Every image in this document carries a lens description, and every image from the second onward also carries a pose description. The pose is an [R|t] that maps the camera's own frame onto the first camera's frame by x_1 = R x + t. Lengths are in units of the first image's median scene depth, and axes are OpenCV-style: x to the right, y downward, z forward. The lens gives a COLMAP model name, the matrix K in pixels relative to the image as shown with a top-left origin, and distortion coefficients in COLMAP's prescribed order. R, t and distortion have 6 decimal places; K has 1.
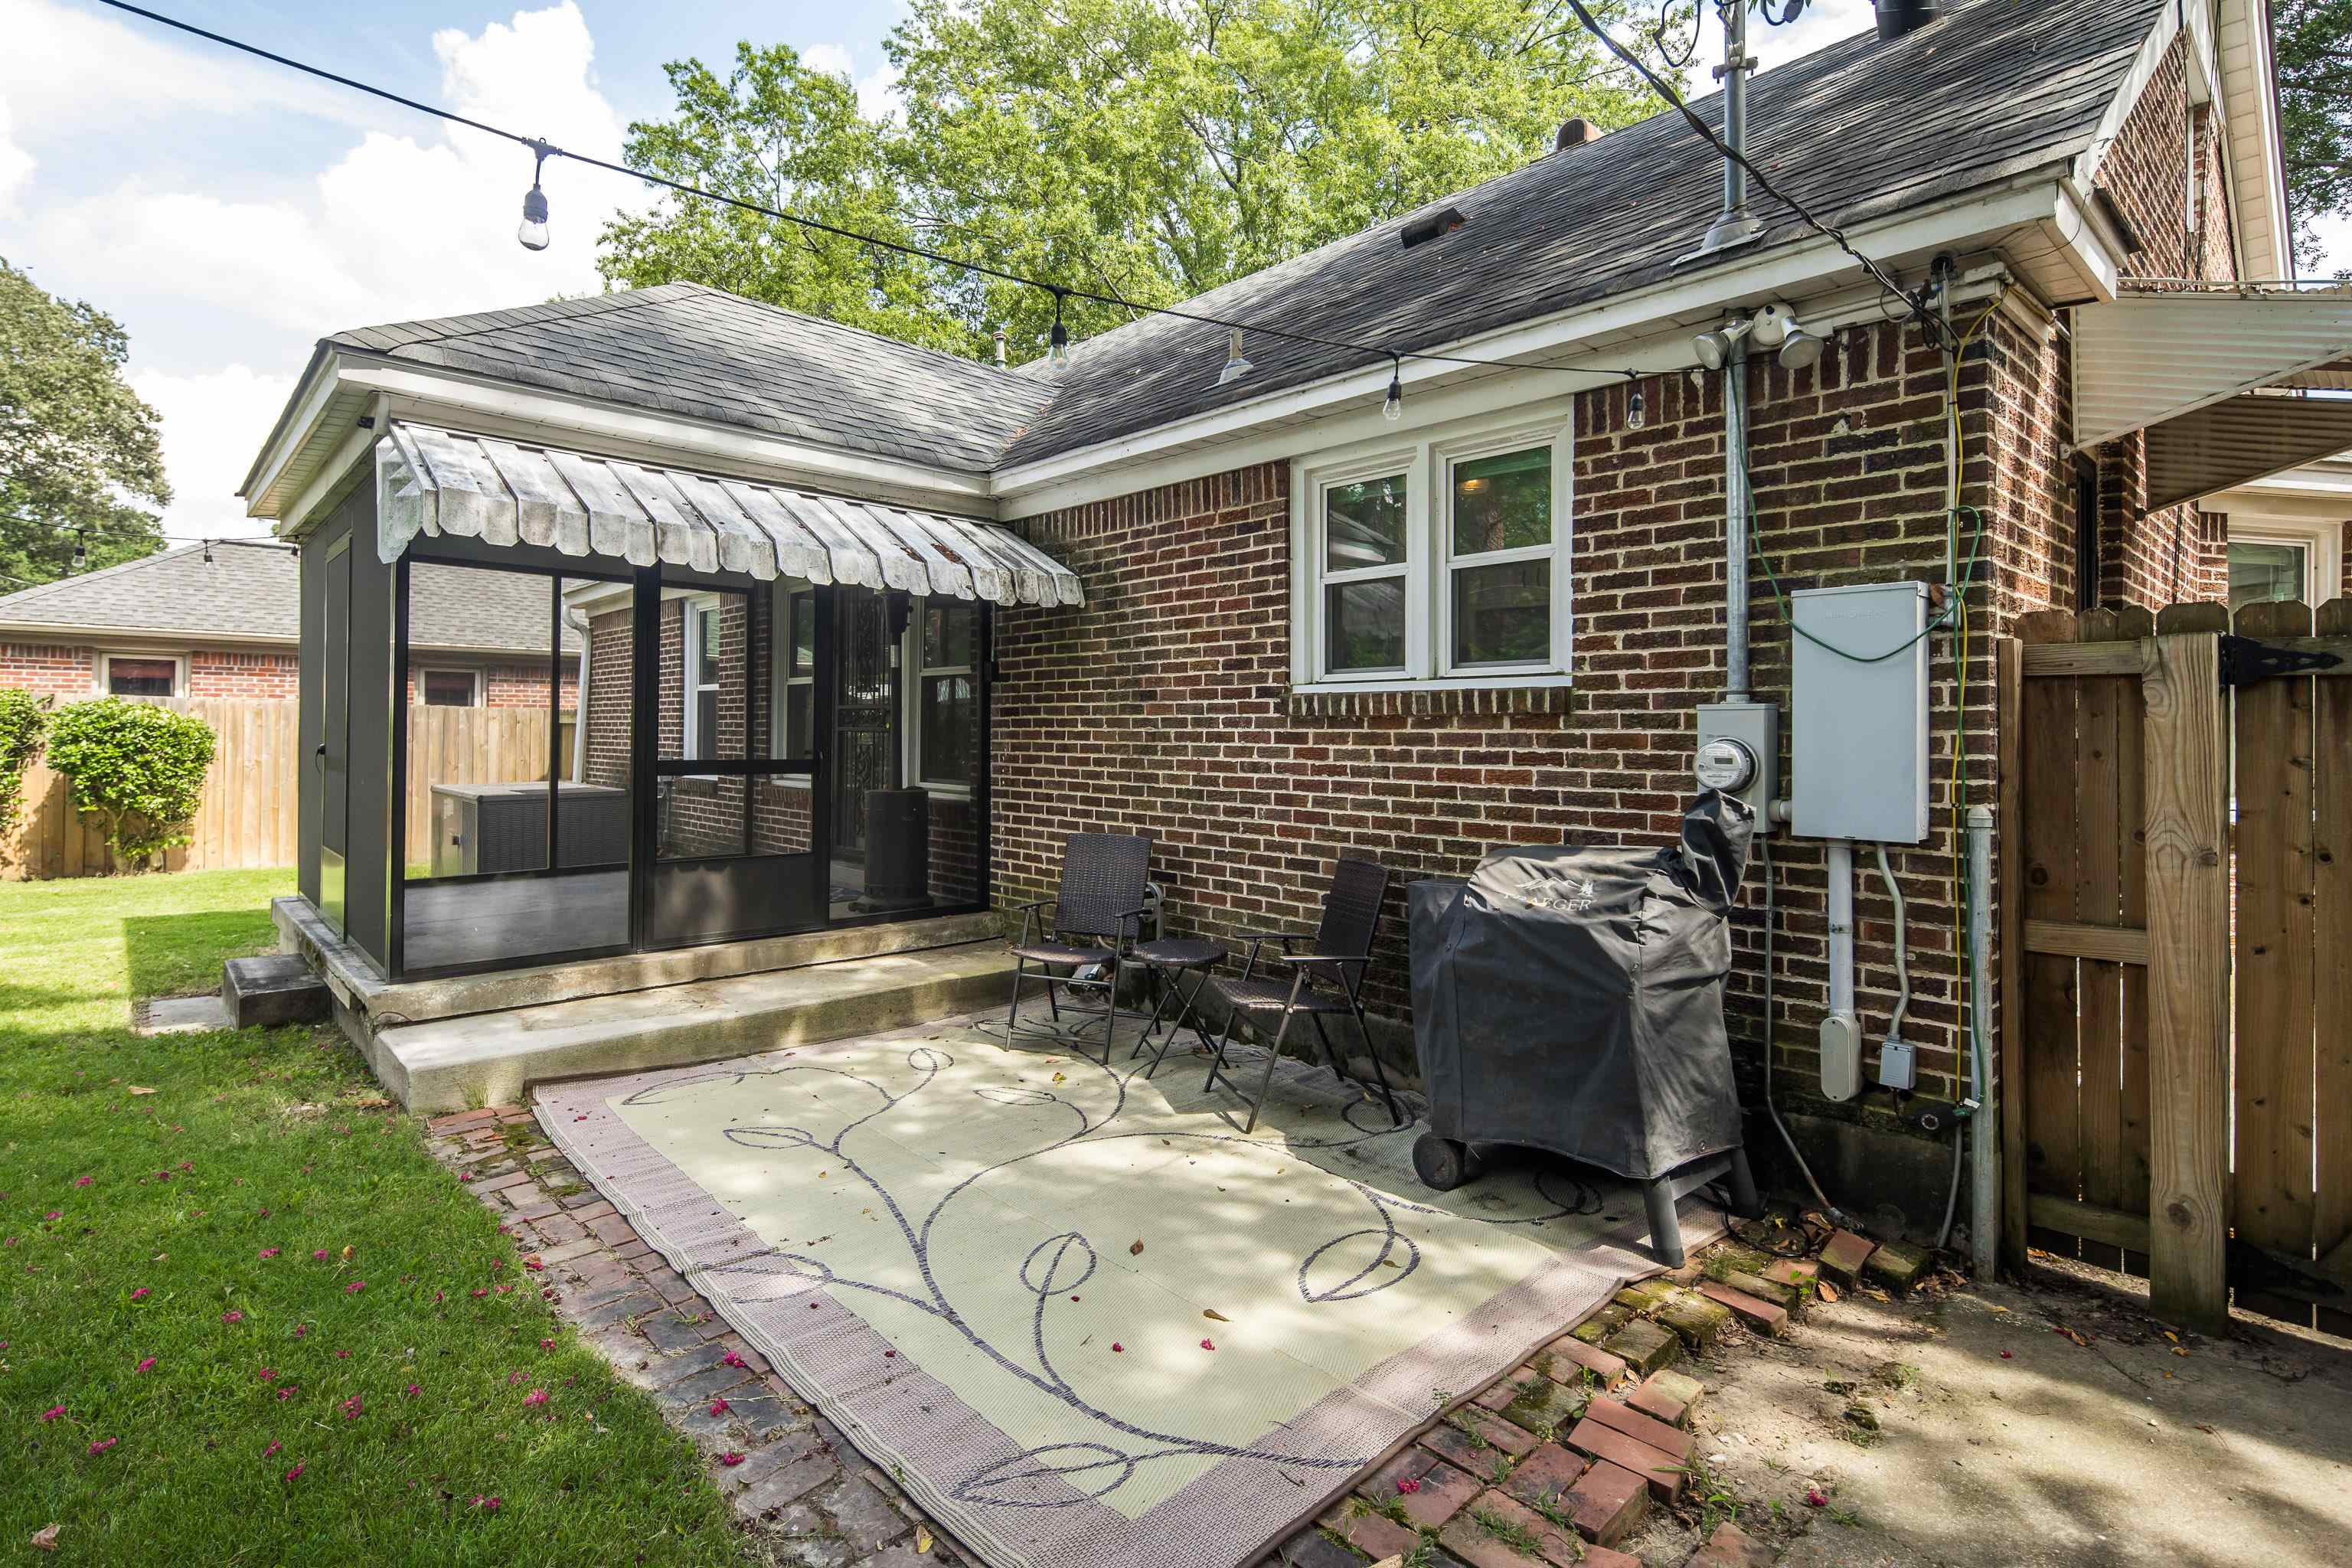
lens RADIAL K [[1136.1, 0, 1173.9], [0, 1136.1, 726.9], [0, 0, 1]] dist [0.004689, 0.000397]
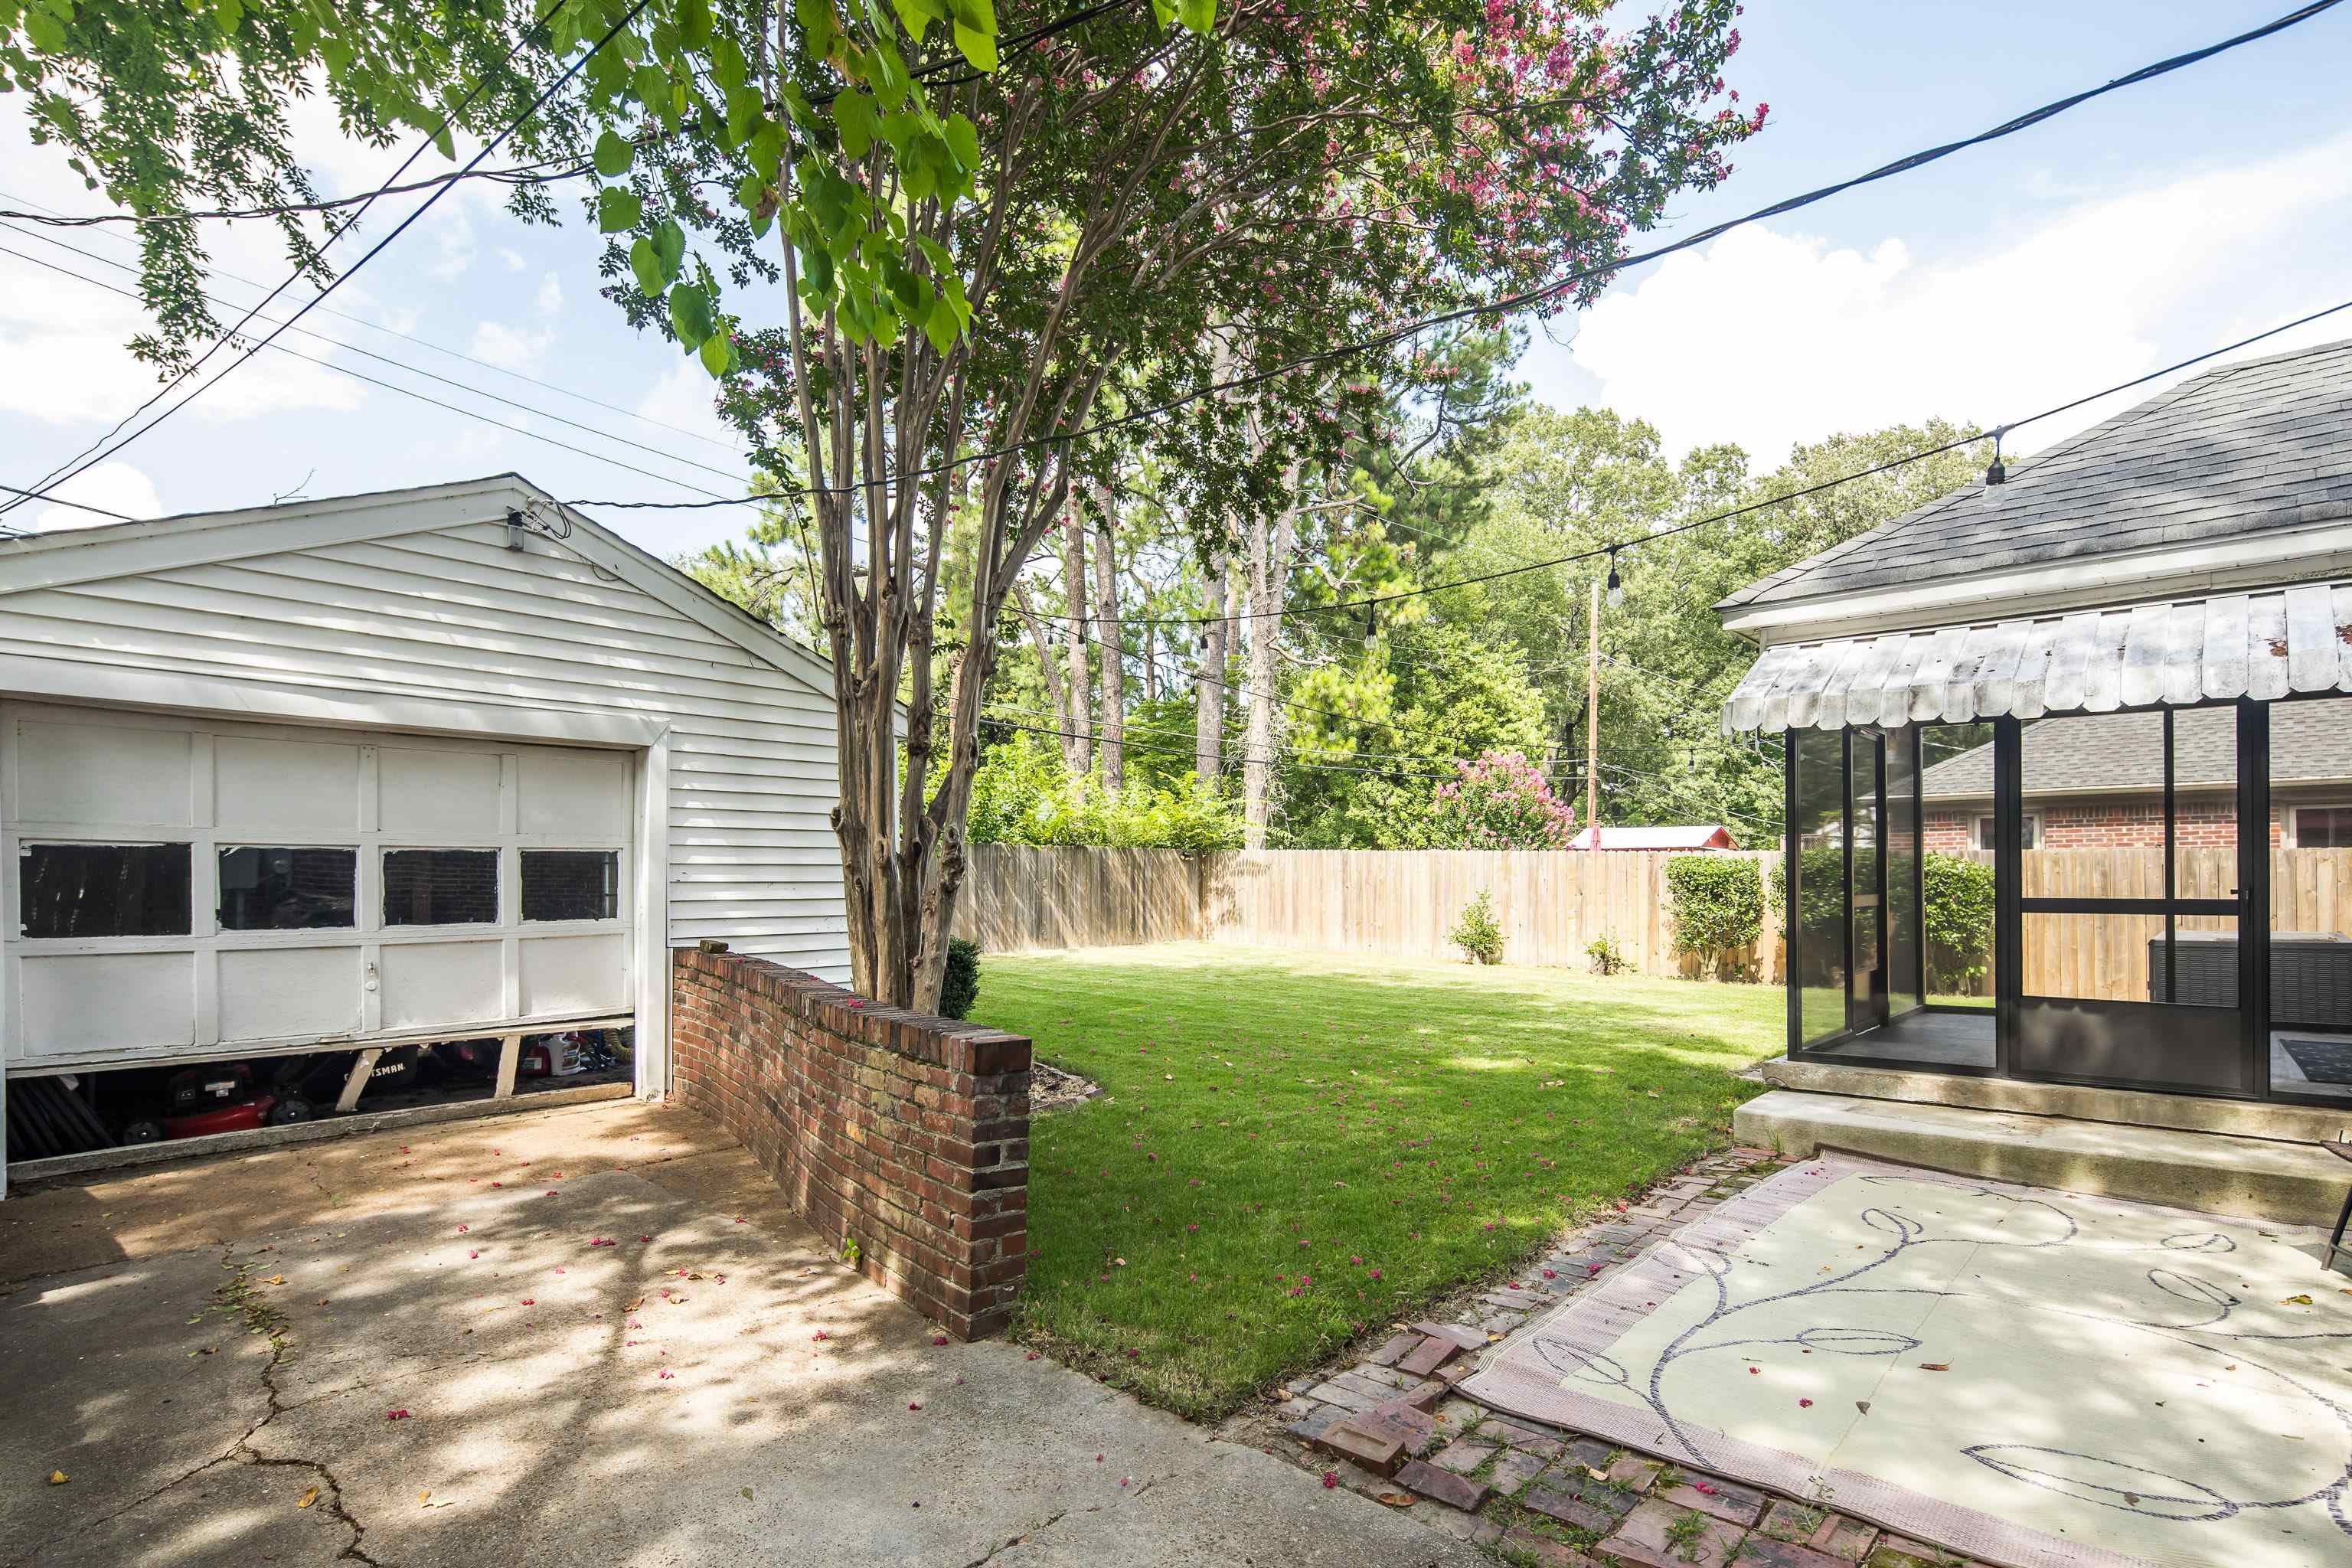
lens RADIAL K [[1111.5, 0, 1174.1], [0, 1111.5, 883.2], [0, 0, 1]] dist [0.002629, 0.000331]
pose [[0.100896, -0.007633, -0.994868, 0.717616], [0.012857, 0.999897, -0.006368, 0.019363], [0.994814, -0.012148, 0.100984, 0.185706]]
